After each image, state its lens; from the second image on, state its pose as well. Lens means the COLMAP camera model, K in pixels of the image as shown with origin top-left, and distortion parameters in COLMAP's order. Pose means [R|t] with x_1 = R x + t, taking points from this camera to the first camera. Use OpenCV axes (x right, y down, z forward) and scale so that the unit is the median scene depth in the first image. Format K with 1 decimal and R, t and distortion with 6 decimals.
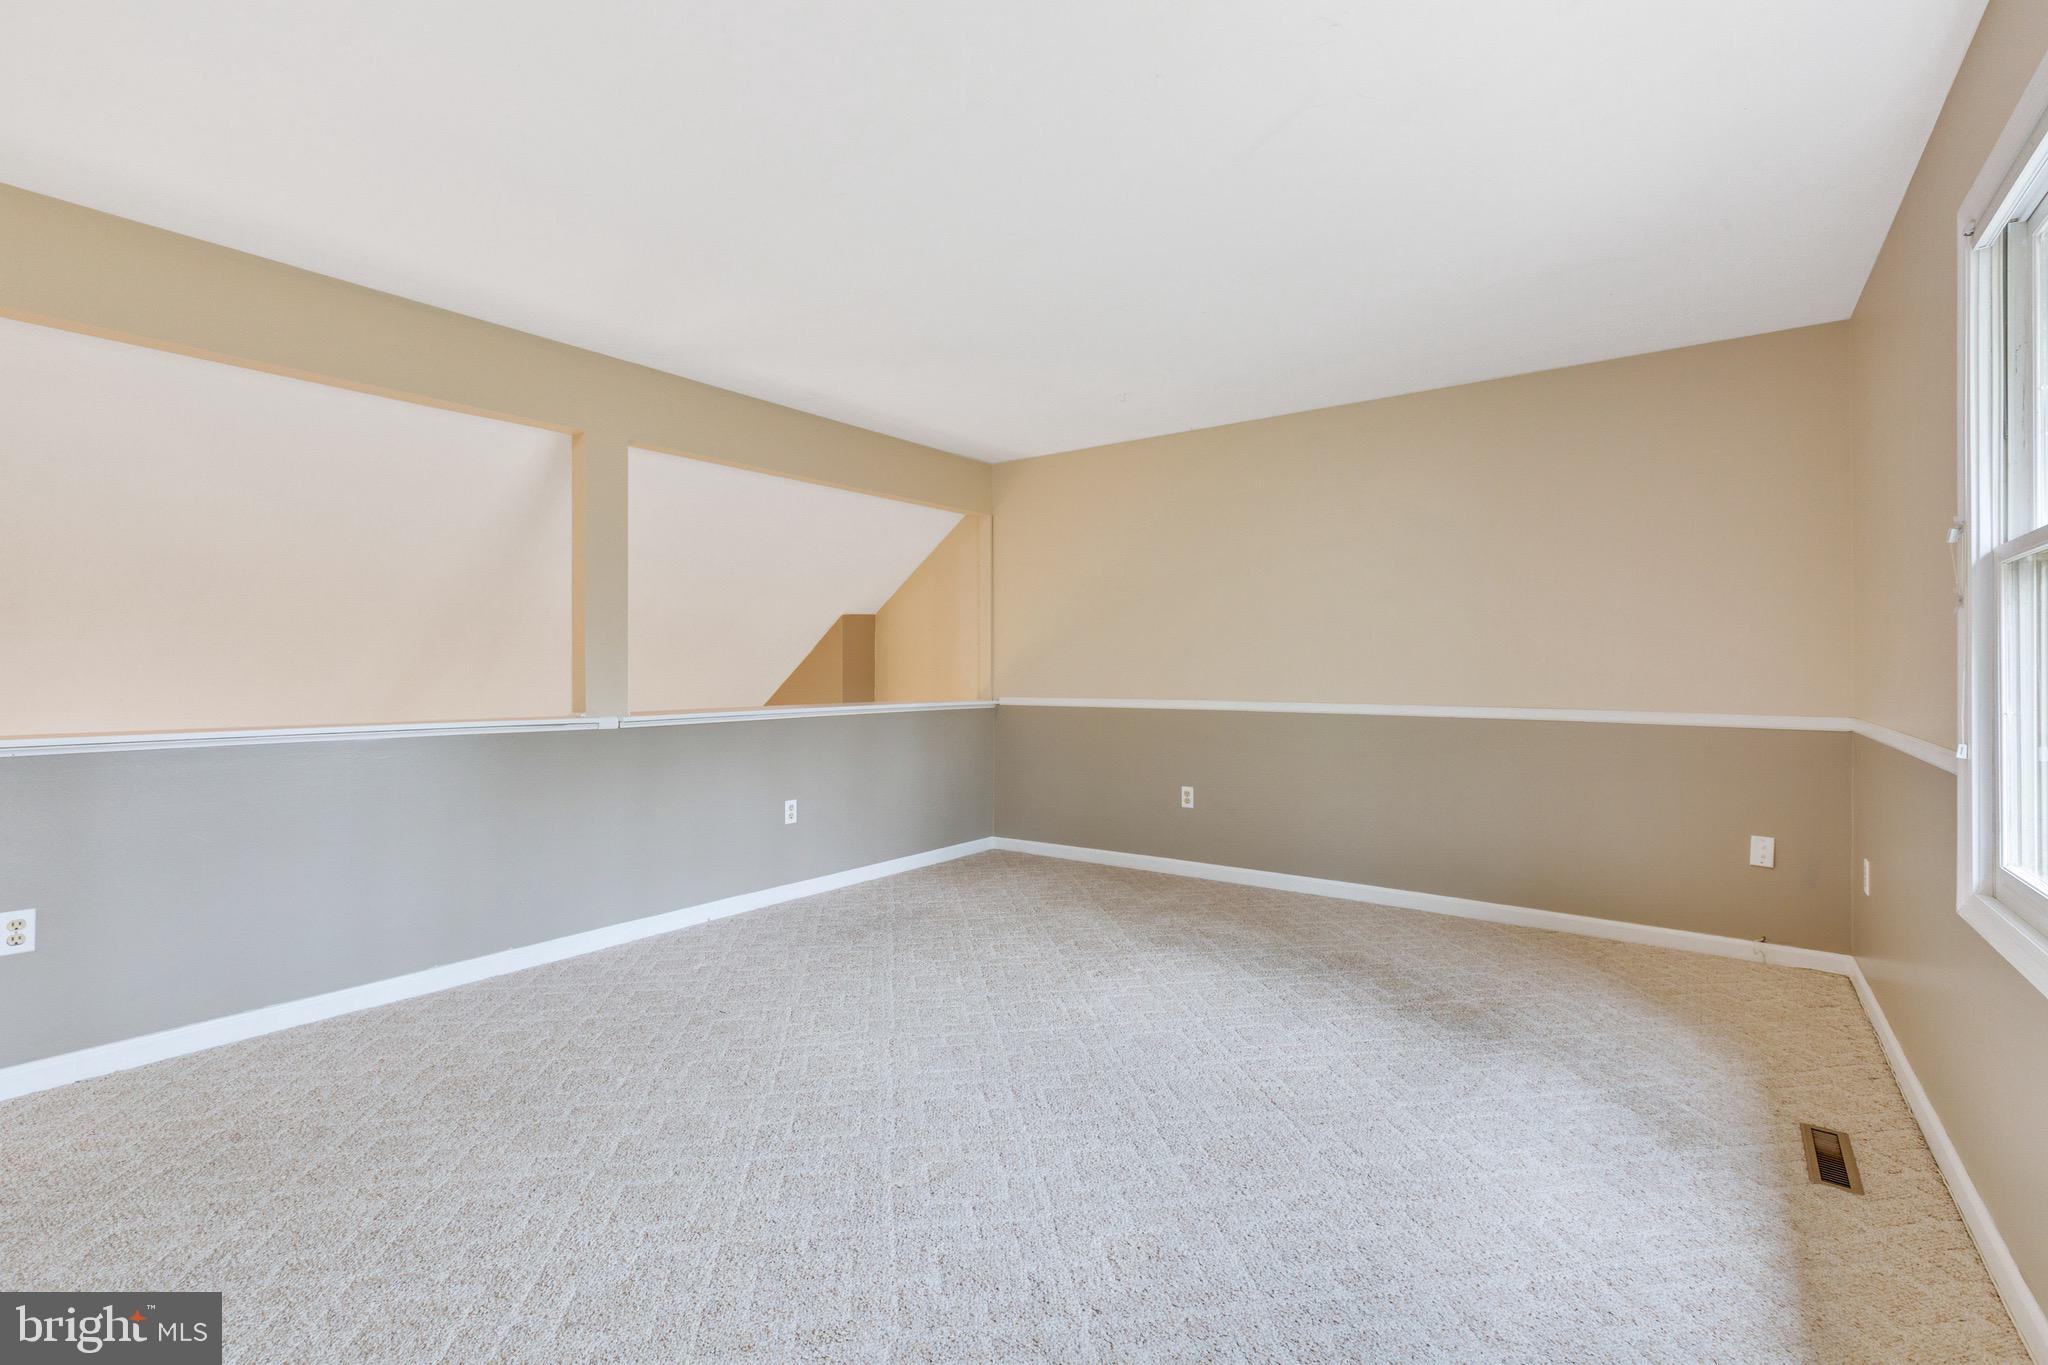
lens RADIAL K [[918.9, 0, 1008.9], [0, 918.9, 678.9], [0, 0, 1]] dist [0.002429, -0.000008]
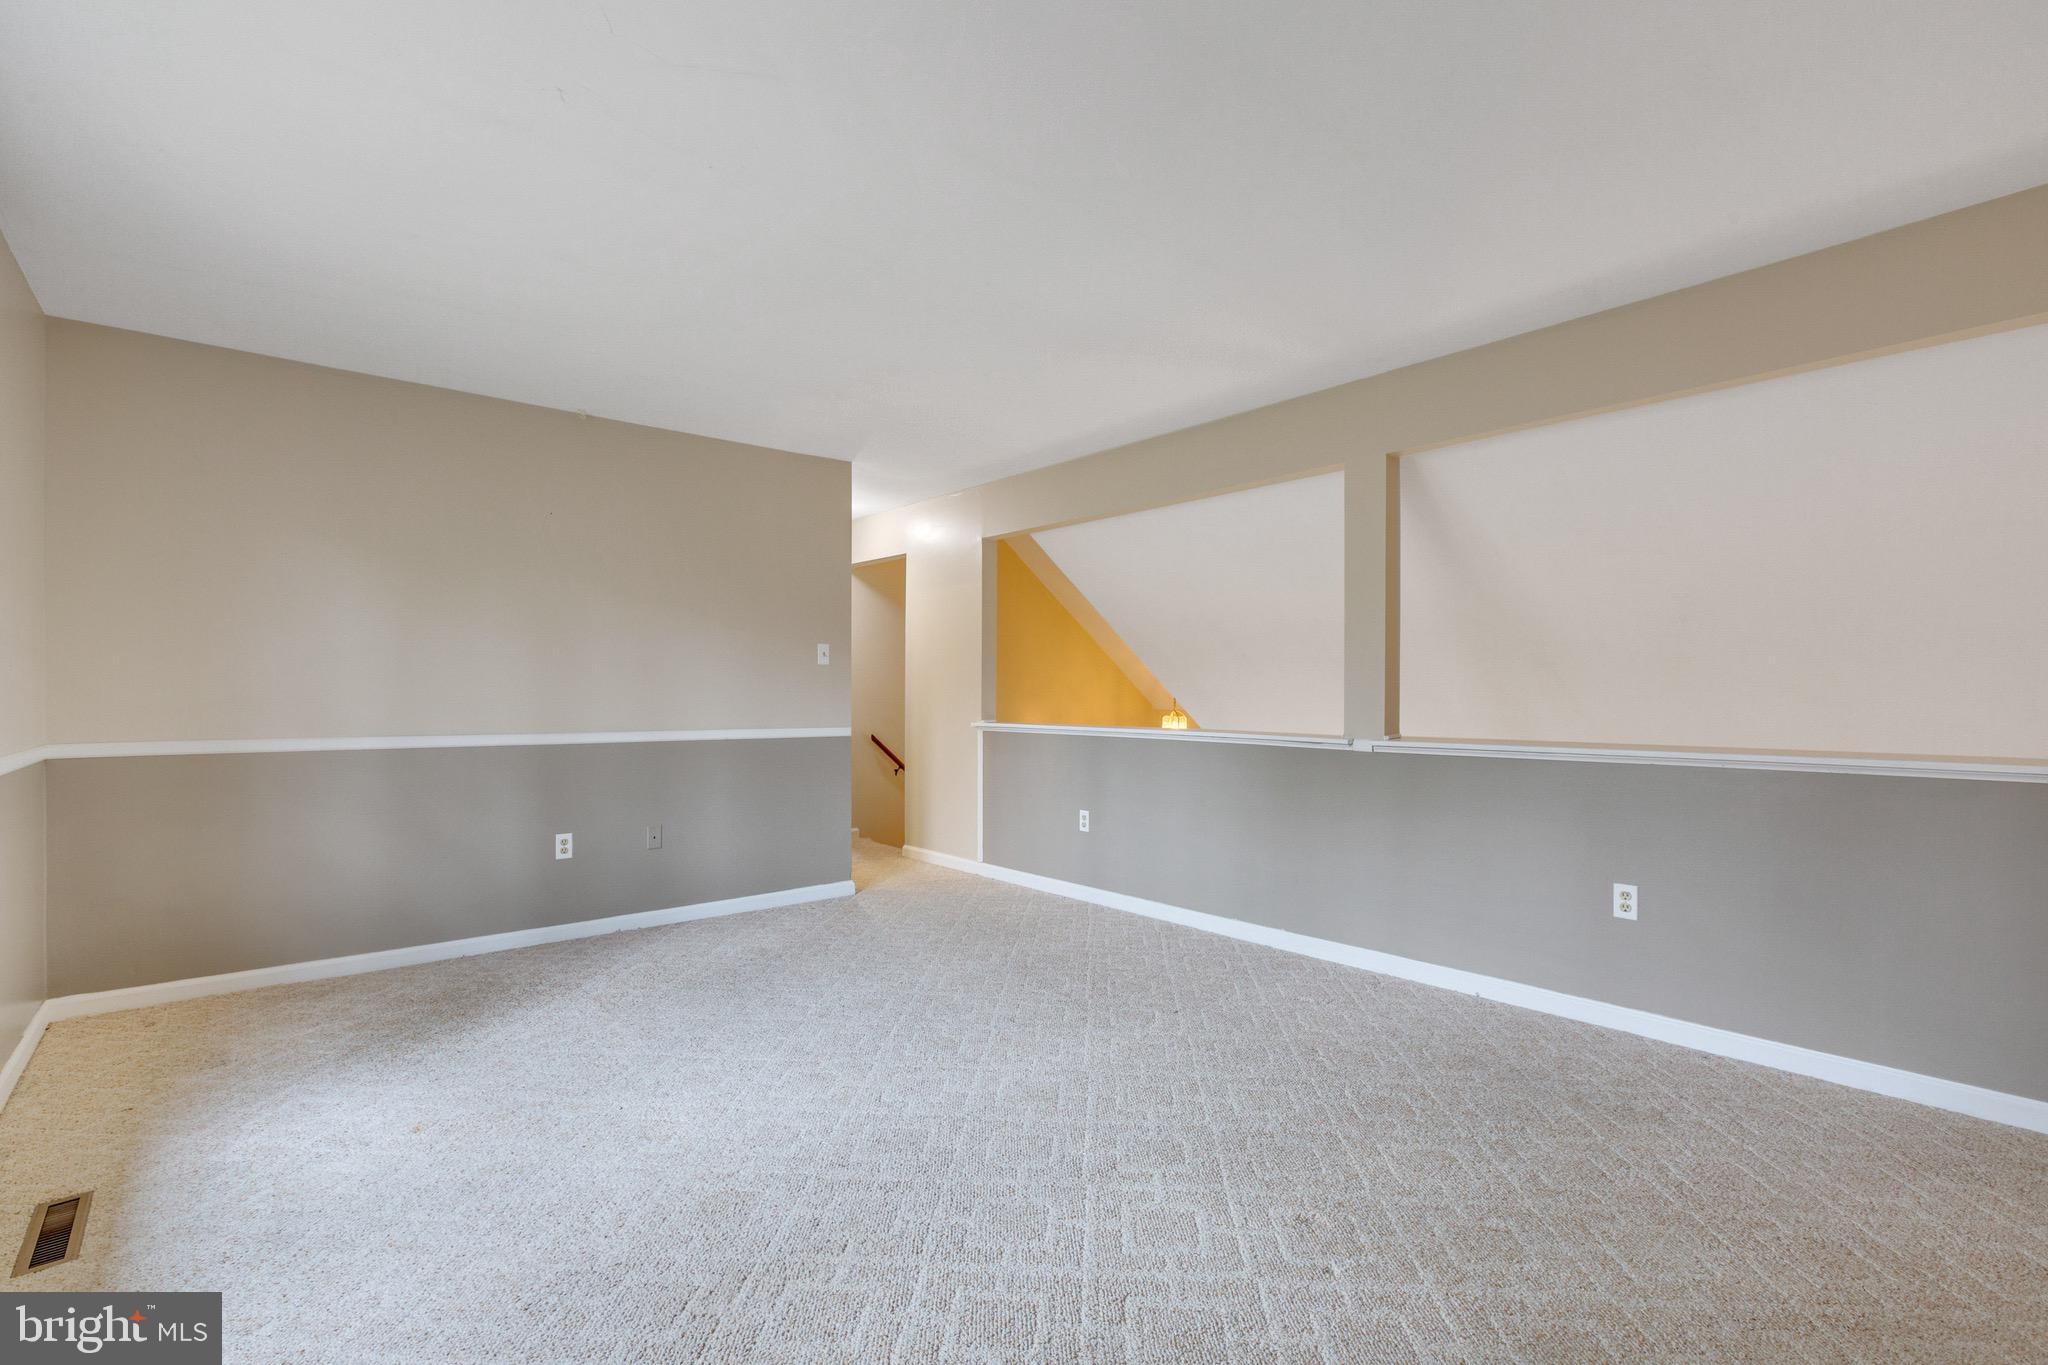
lens RADIAL K [[918.9, 0, 1005.4], [0, 918.9, 681.6], [0, 0, 1]] dist [0.002429, -0.000008]
pose [[-0.218570, -0.008272, -0.975786, 0.672685], [-0.009452, 0.999935, -0.006359, -0.011198], [0.975775, 0.007834, -0.218634, 0.898935]]
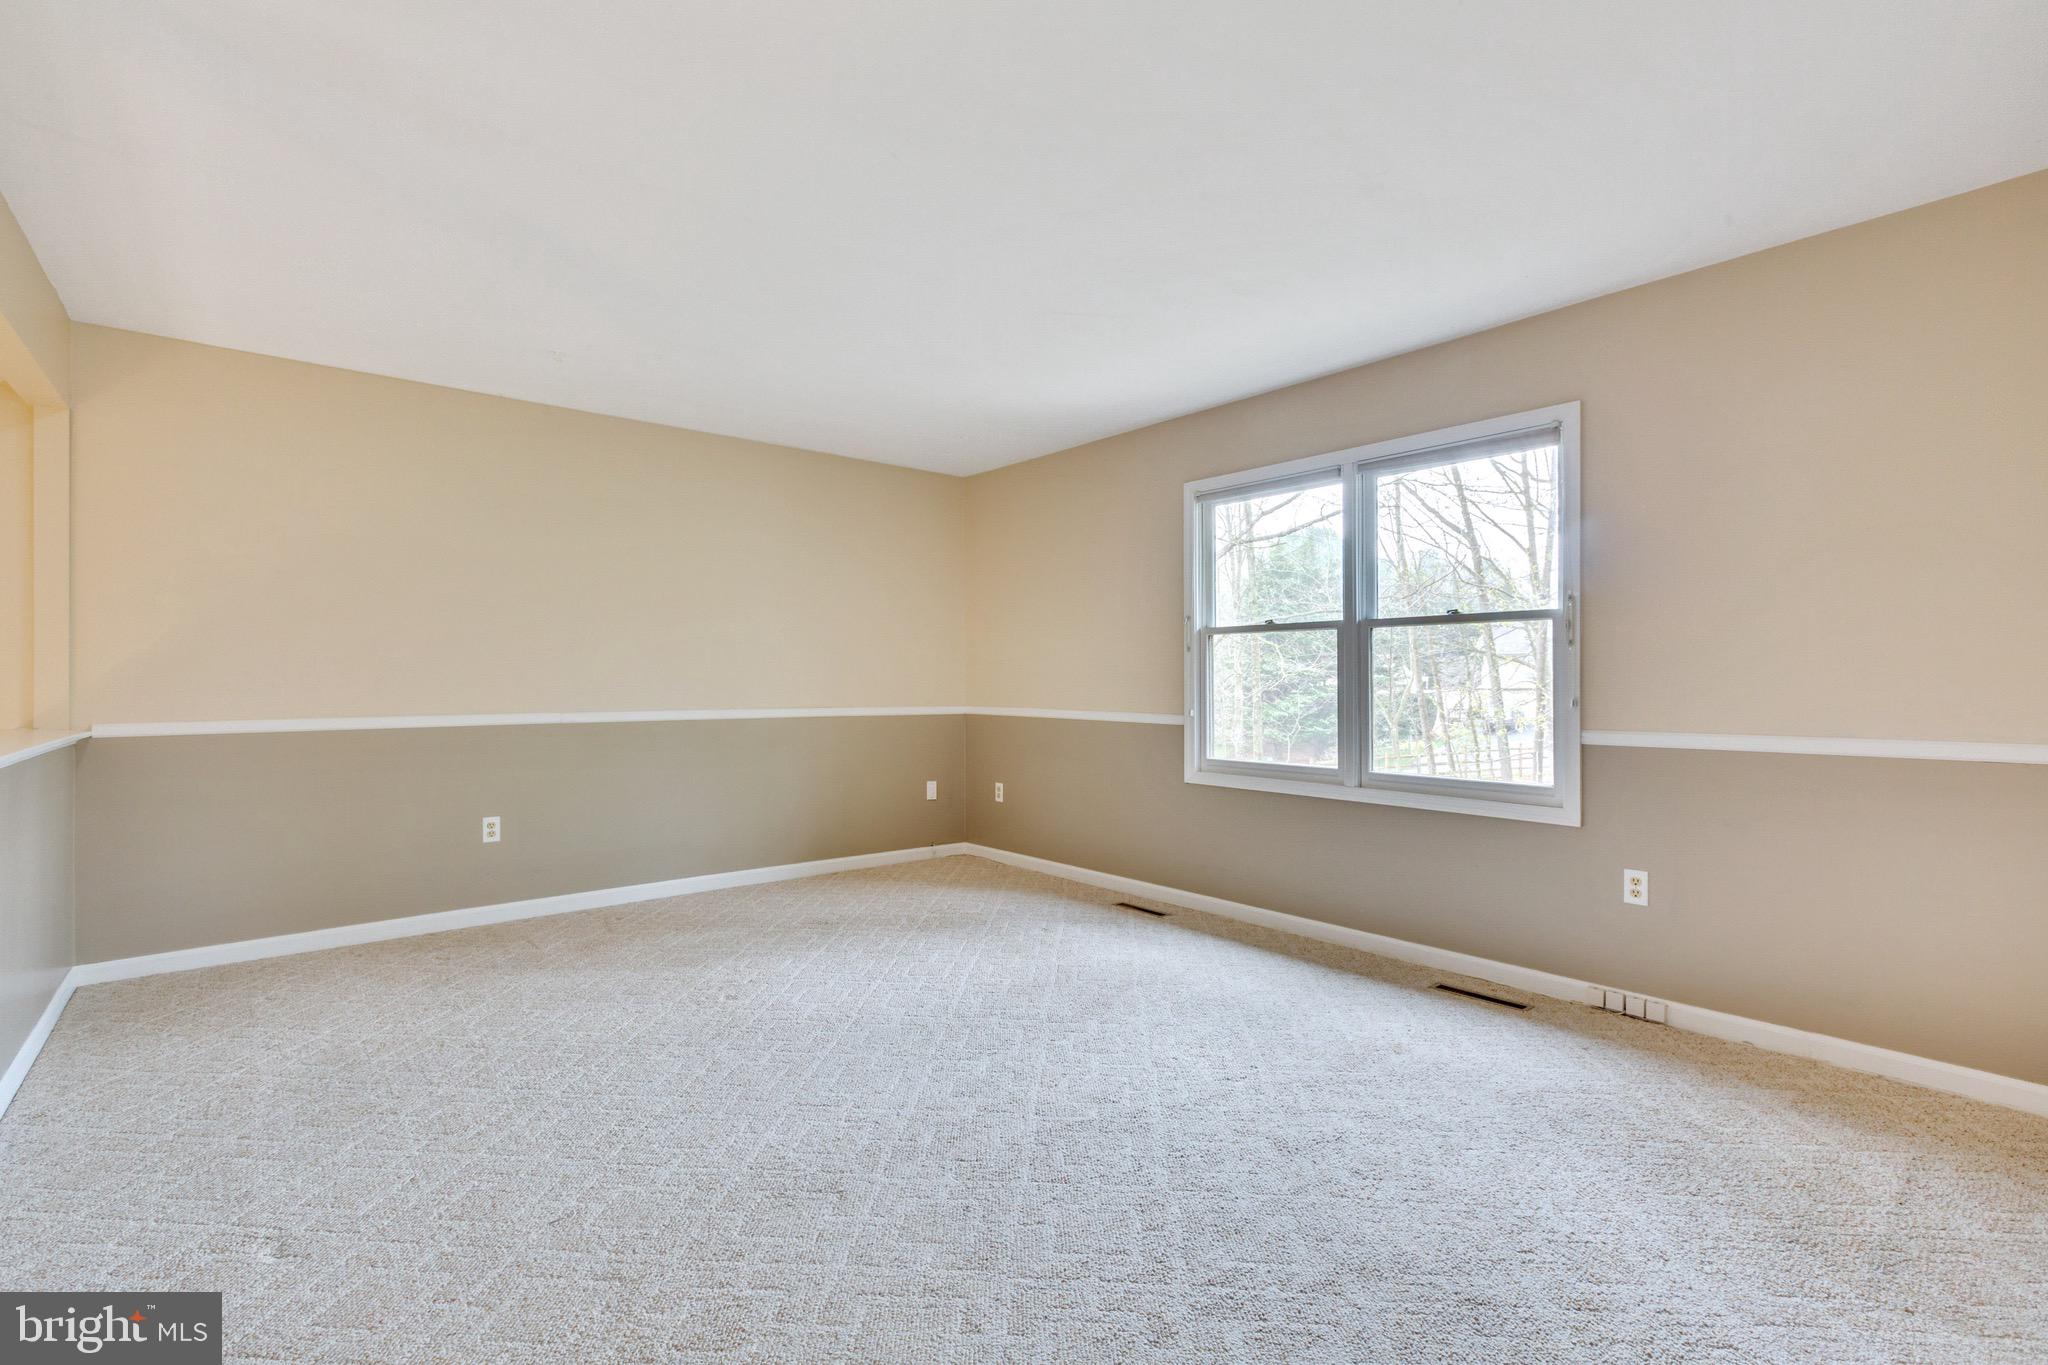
lens RADIAL K [[918.9, 0, 1027.0], [0, 918.9, 679.2], [0, 0, 1]] dist [0.002429, -0.000008]
pose [[0.223685, 0.000859, 0.974661, -0.737970], [0.006870, 0.999973, -0.002458, -0.006134], [-0.974637, 0.007245, 0.223673, 0.464123]]
